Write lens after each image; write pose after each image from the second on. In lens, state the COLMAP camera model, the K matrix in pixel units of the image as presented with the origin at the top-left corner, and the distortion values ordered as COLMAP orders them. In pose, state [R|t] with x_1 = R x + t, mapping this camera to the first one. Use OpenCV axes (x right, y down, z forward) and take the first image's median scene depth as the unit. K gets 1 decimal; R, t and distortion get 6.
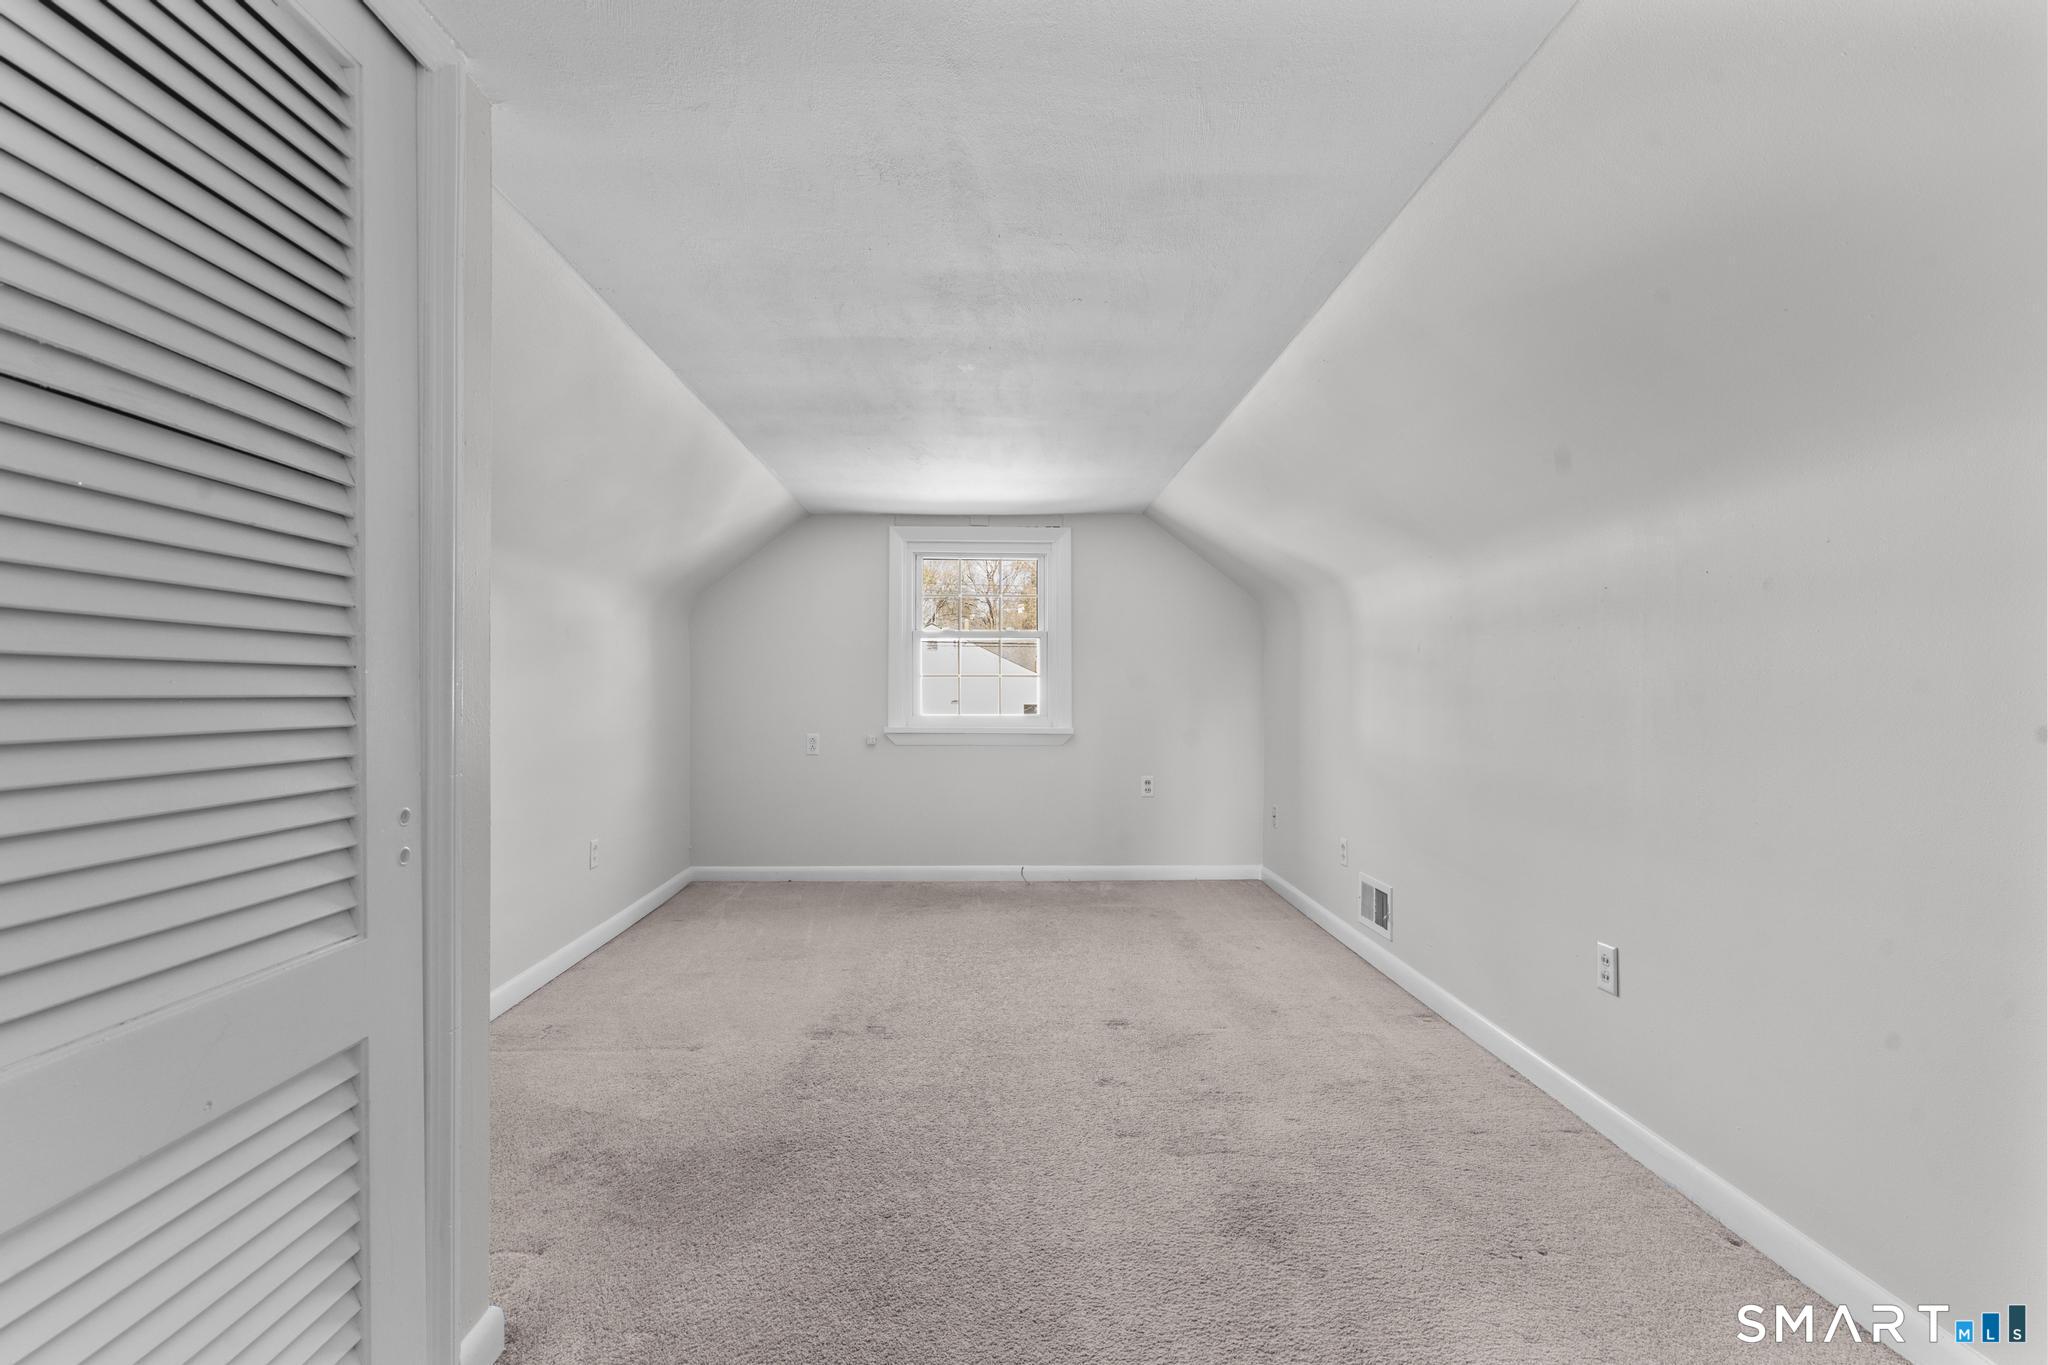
lens RADIAL K [[920.3, 0, 1024.0], [0, 920.3, 687.9], [0, 0, 1]] dist [-0.021394, 0.021971]
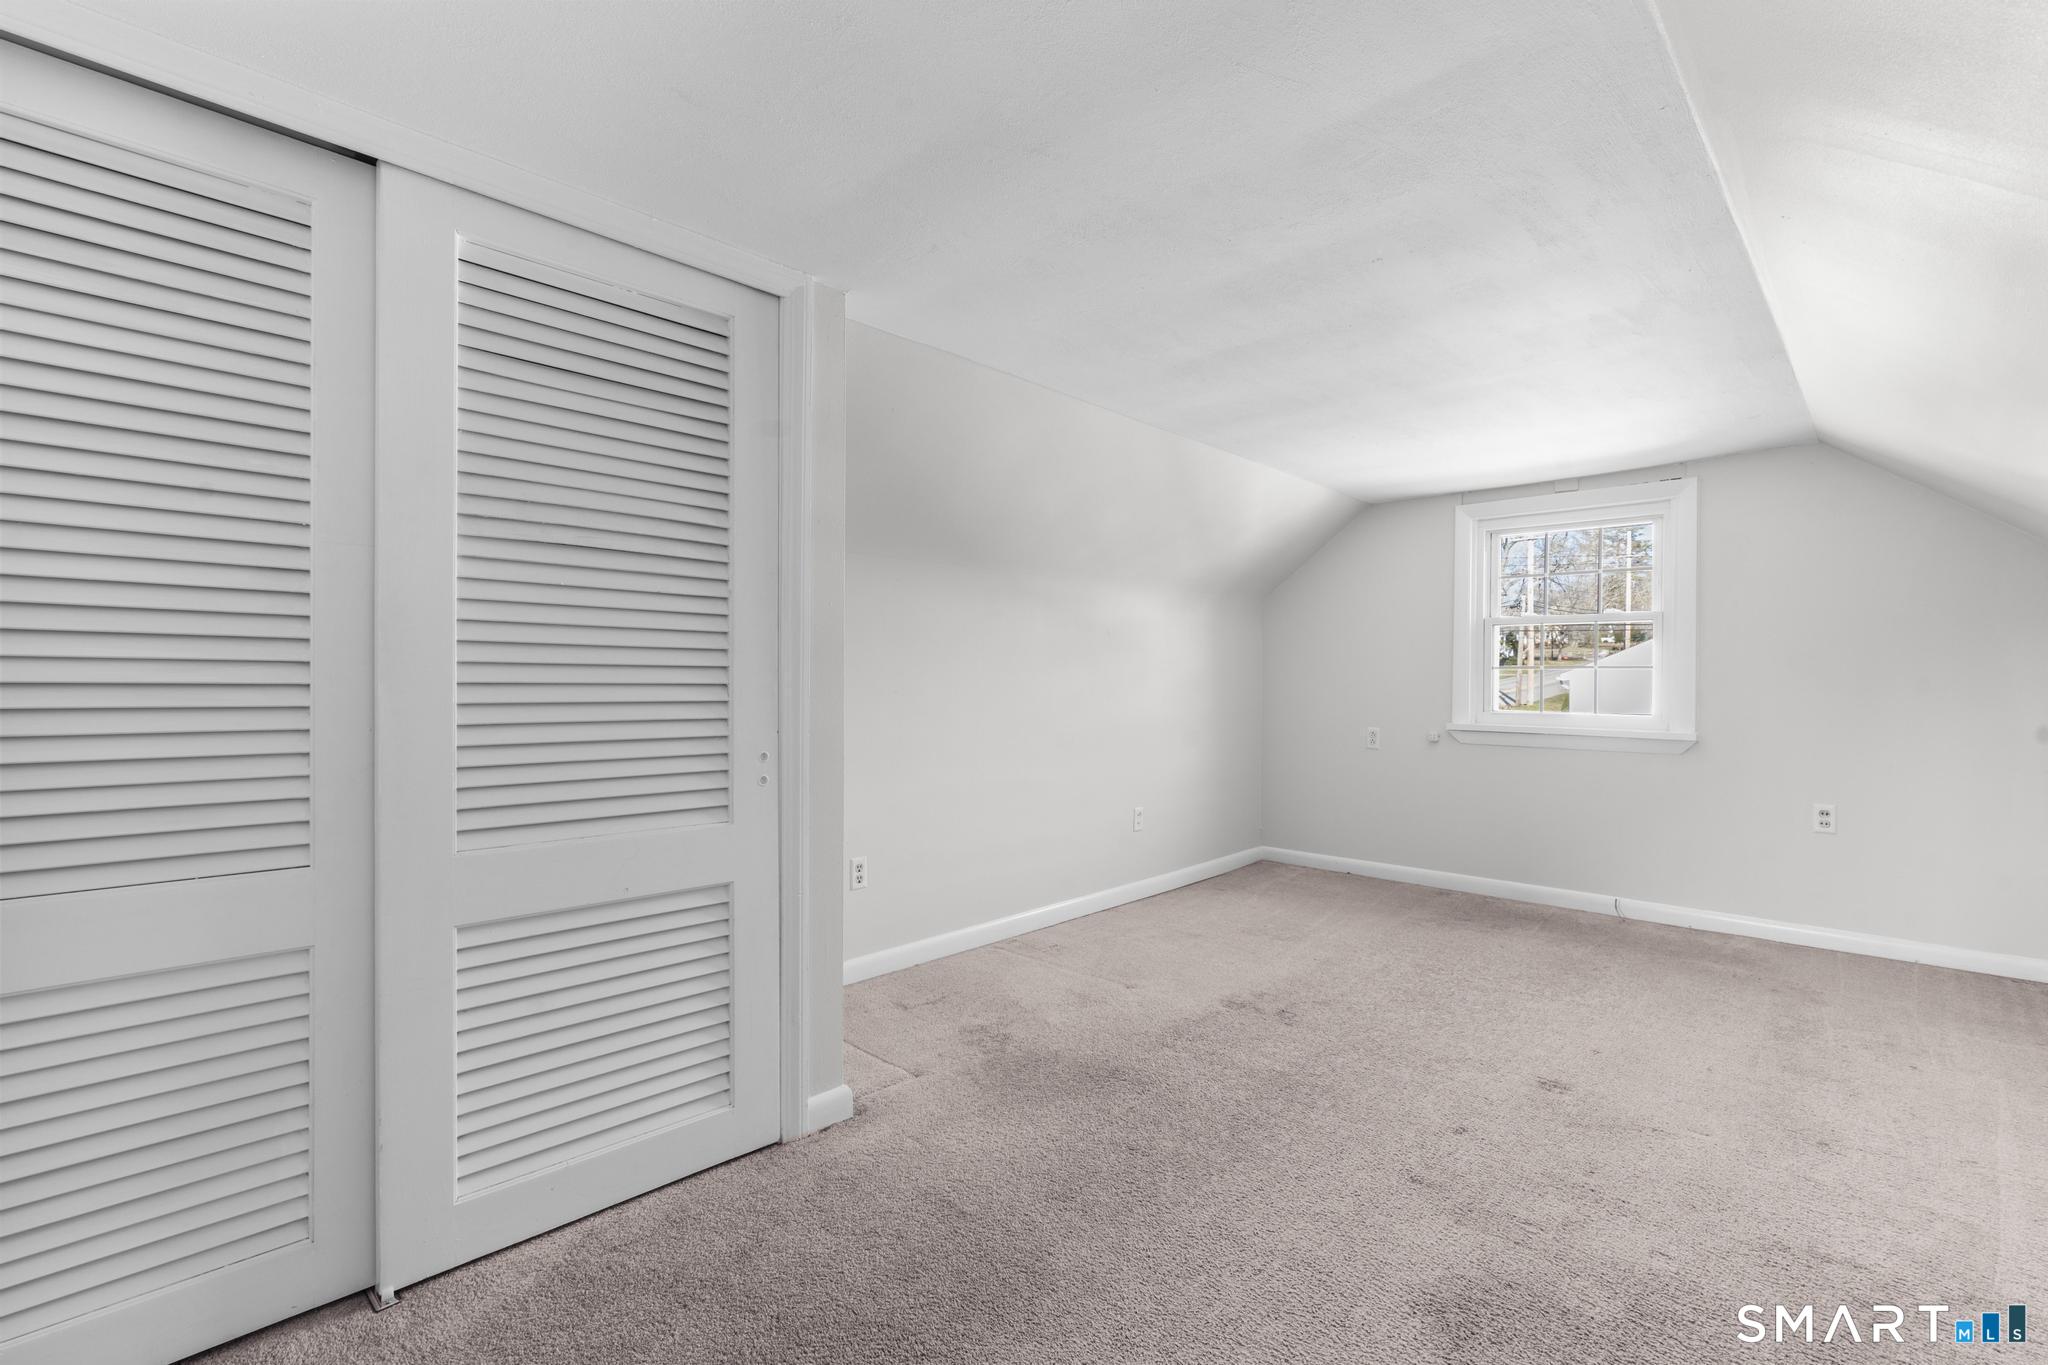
lens RADIAL K [[919.6, 0, 1019.8], [0, 919.6, 685.8], [0, 0, 1]] dist [-0.005538, 0.002585]
pose [[0.696324, 0.007974, -0.717683, 0.295963], [-0.003895, 0.999966, 0.007331, -0.000494], [0.717717, -0.002310, 0.696331, 0.060459]]
